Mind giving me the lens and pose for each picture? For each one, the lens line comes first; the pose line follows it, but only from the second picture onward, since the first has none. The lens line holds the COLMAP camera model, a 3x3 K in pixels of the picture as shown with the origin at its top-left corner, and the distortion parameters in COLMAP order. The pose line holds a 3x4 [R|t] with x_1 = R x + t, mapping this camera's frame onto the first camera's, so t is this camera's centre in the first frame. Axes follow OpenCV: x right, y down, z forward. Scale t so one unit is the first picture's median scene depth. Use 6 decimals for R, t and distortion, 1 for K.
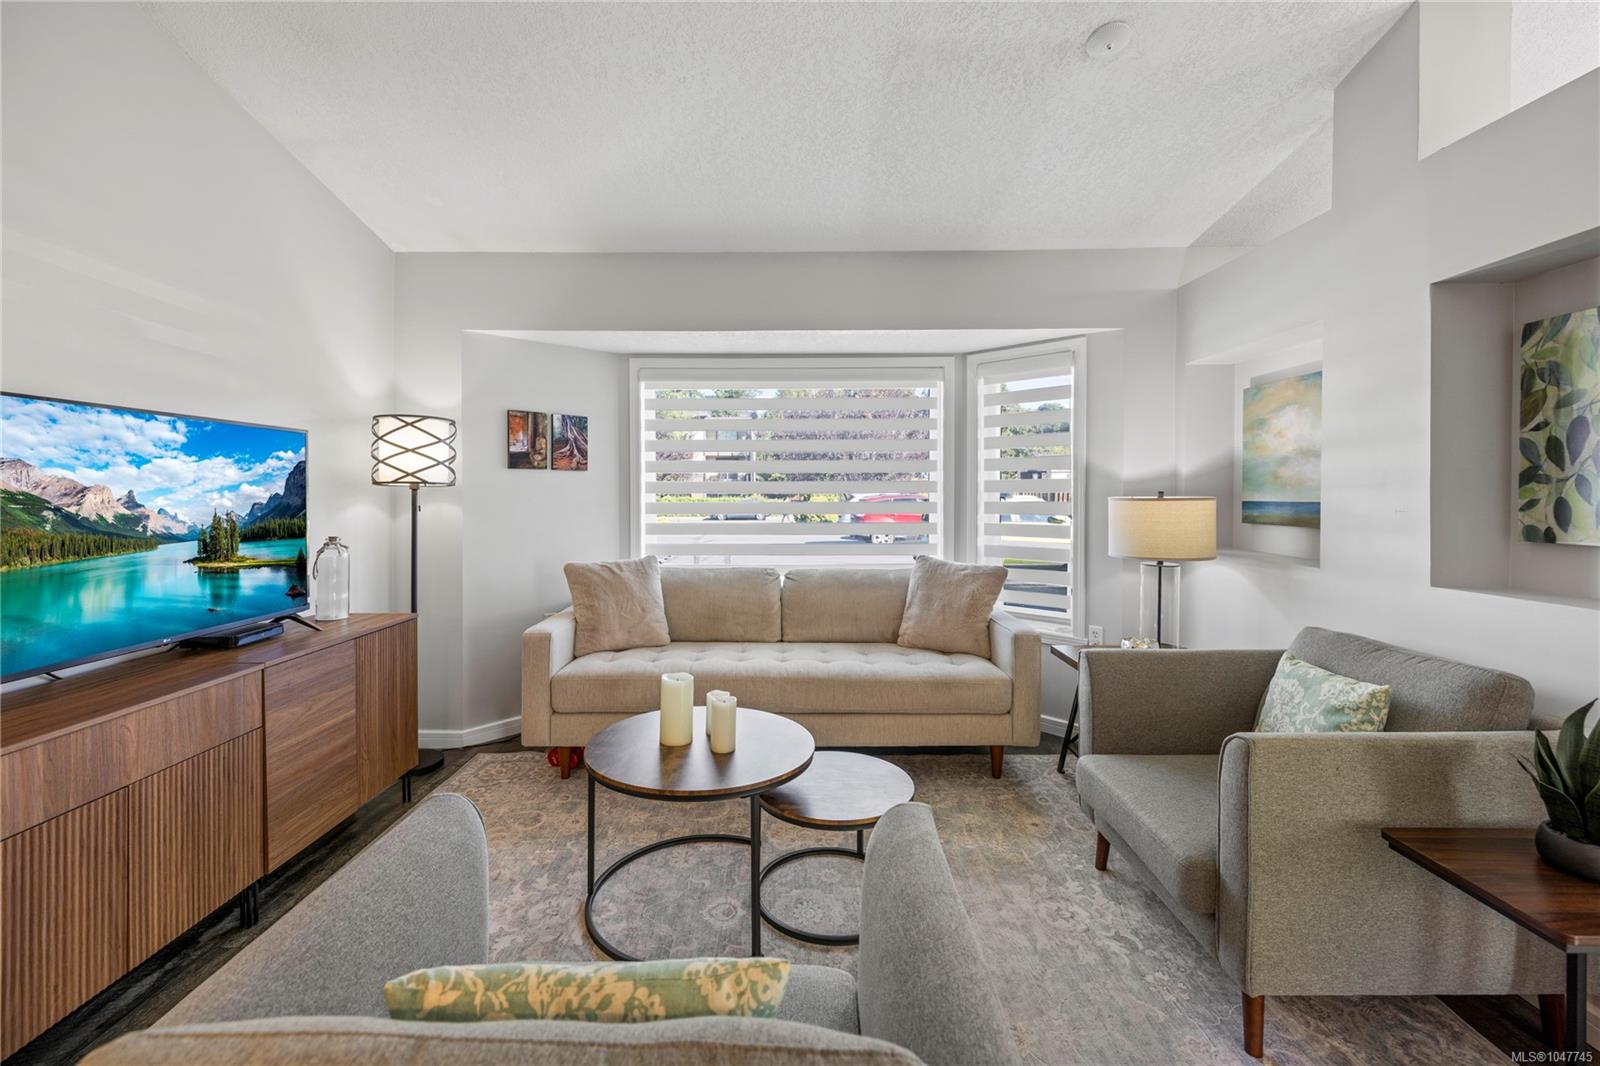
lens RADIAL K [[680.5, 0, 790.0], [0, 680.5, 501.4], [0, 0, 1]] dist [0.000917, 0.000348]
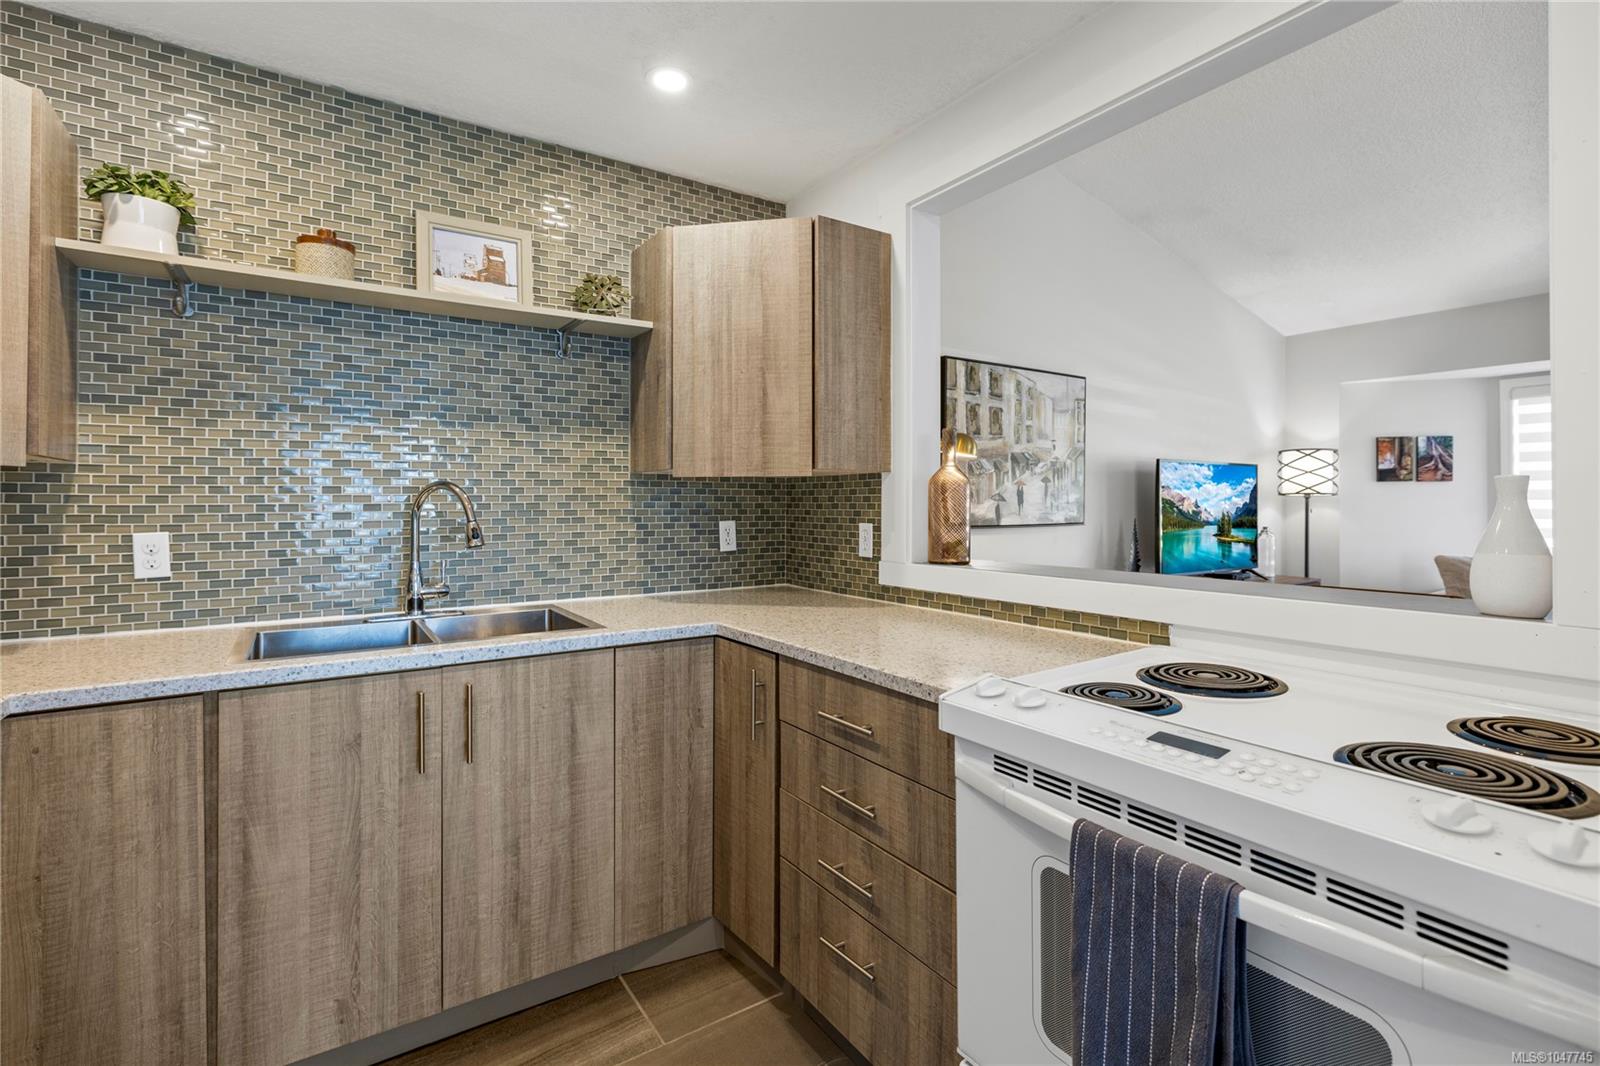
lens RADIAL K [[735.4, 0, 789.1], [0, 735.4, 499.5], [0, 0, 1]] dist [-0.005314, 0.000773]
pose [[0.562861, -0.006253, -0.826528, 0.126700], [-0.007014, 0.999899, -0.012341, 0.012548], [0.826522, 0.012744, 0.562761, -0.801010]]
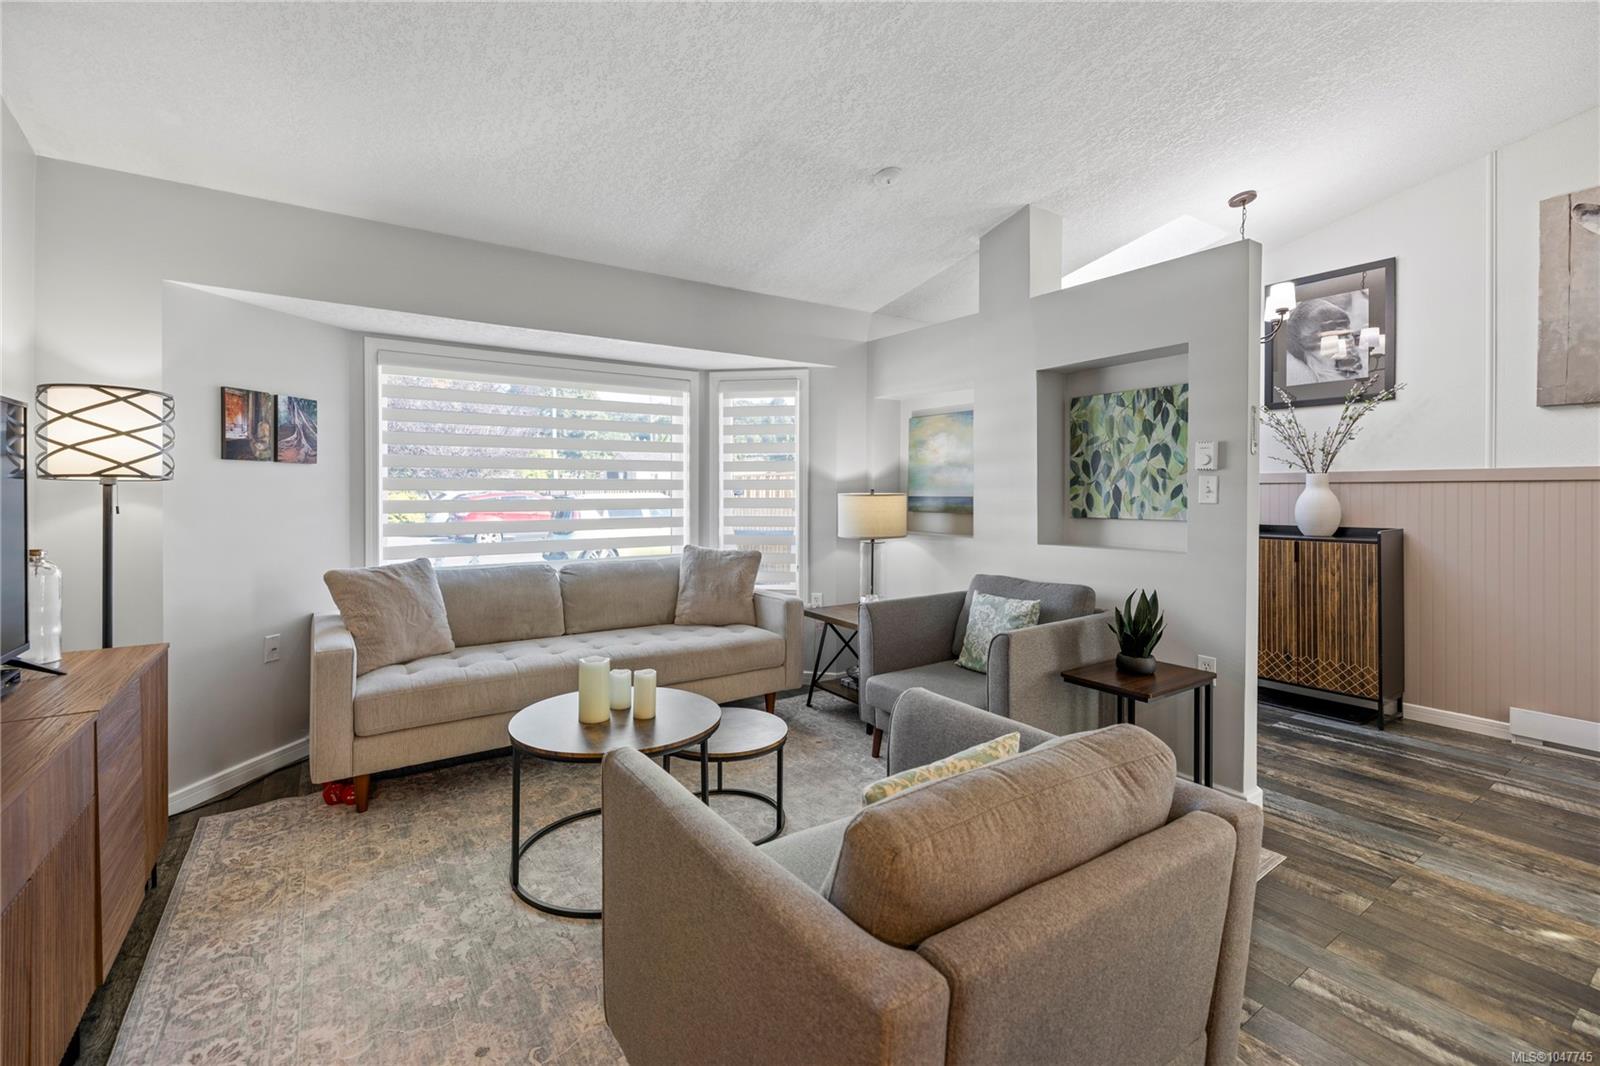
lens RADIAL K [[684.0, 0, 792.5], [0, 684.0, 495.0], [0, 0, 1]] dist [0.001102, 0.000119]
pose [[0.823351, -0.002678, 0.567527, -0.347578], [0.006043, 0.999974, -0.004049, 0.001353], [-0.567501, 0.006763, 0.823345, -0.051216]]
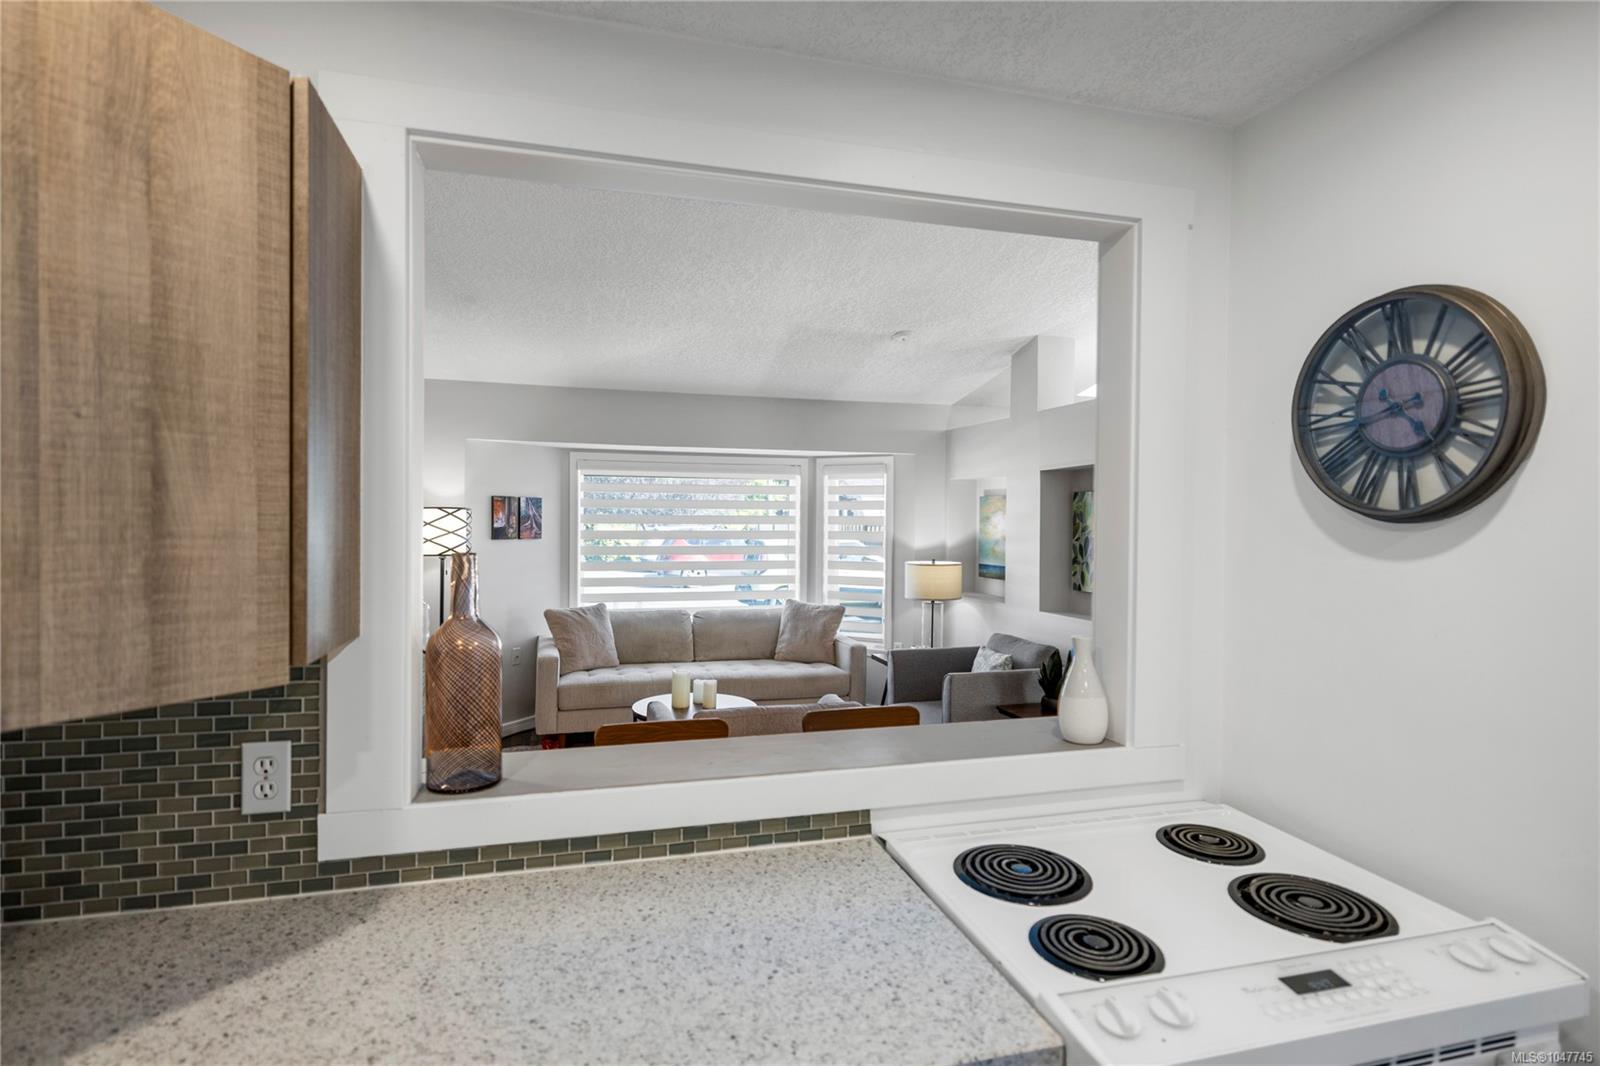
lens RADIAL K [[816.9, 0, 799.0], [0, 816.9, 531.7], [0, 0, 1]] dist [-0.001900, -0.000692]
pose [[0.957736, 0.004909, 0.287607, -0.325479], [-0.006260, 0.999973, 0.003778, -0.080869], [-0.287580, -0.005419, 0.957741, -0.768248]]
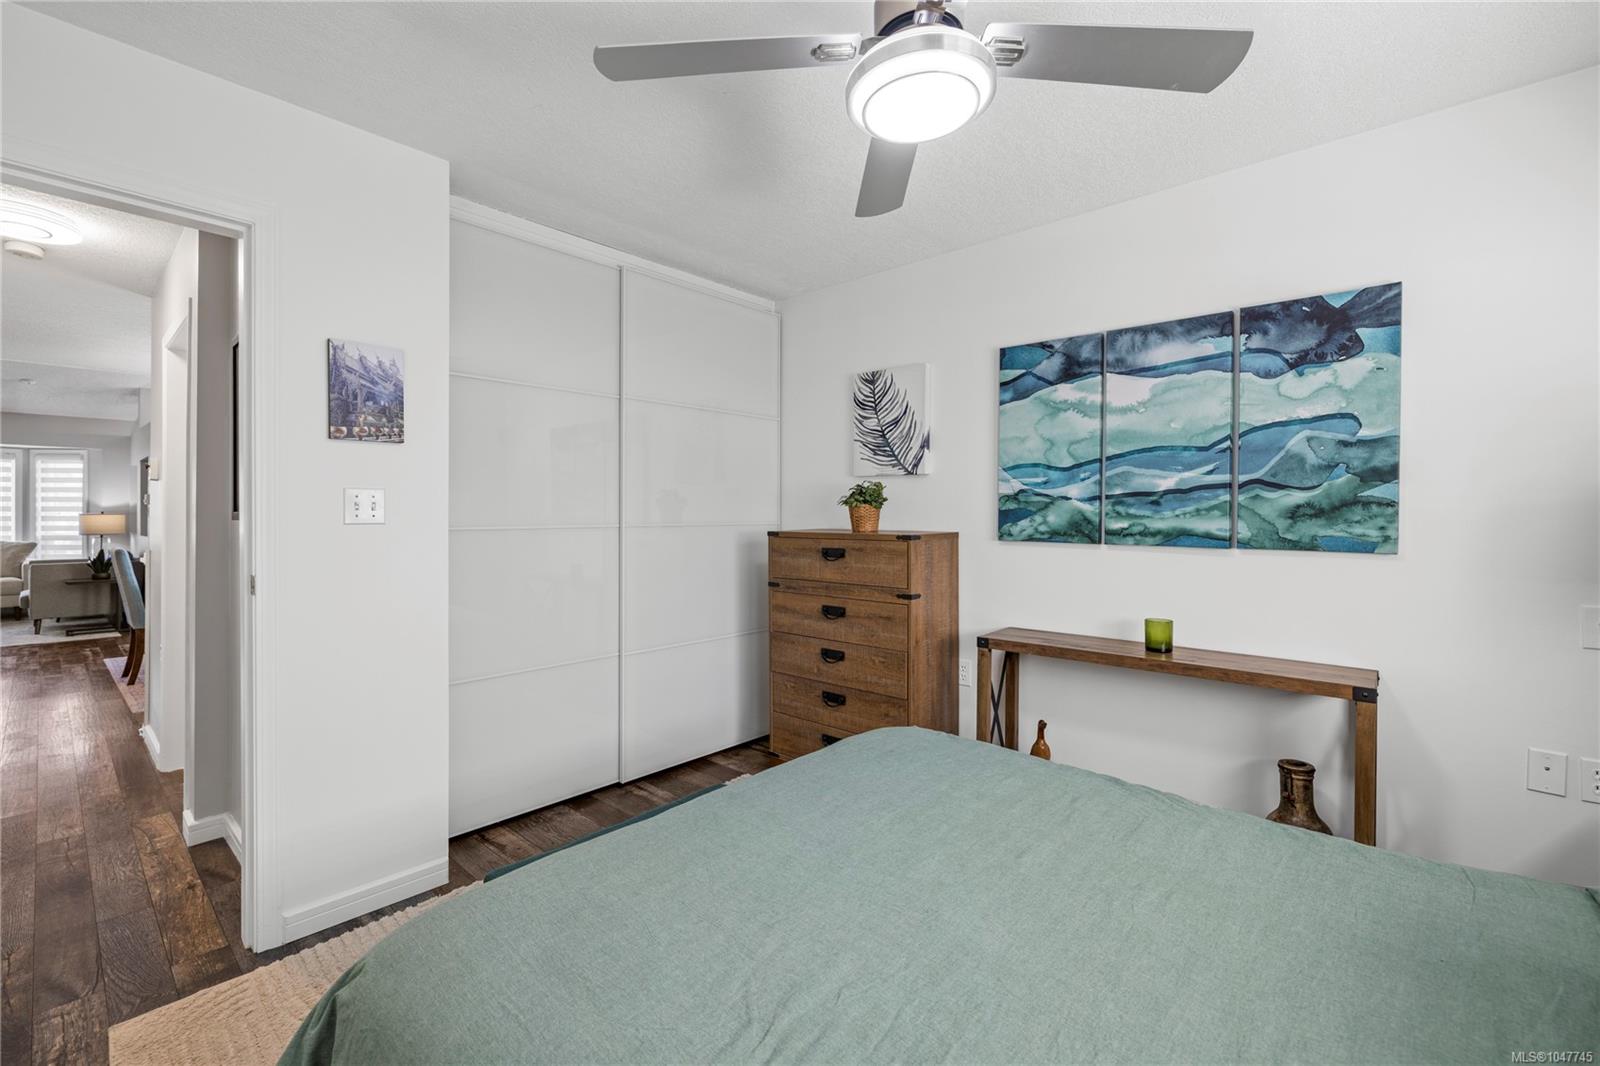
lens RADIAL K [[687.5, 0, 800.4], [0, 687.5, 519.4], [0, 0, 1]] dist [0.000532, 0.000025]
pose [[0.659679, -0.000401, 0.751547, 0.281440], [0.004318, 0.999985, -0.003257, 0.036529], [-0.751535, 0.005393, 0.659671, -2.835322]]
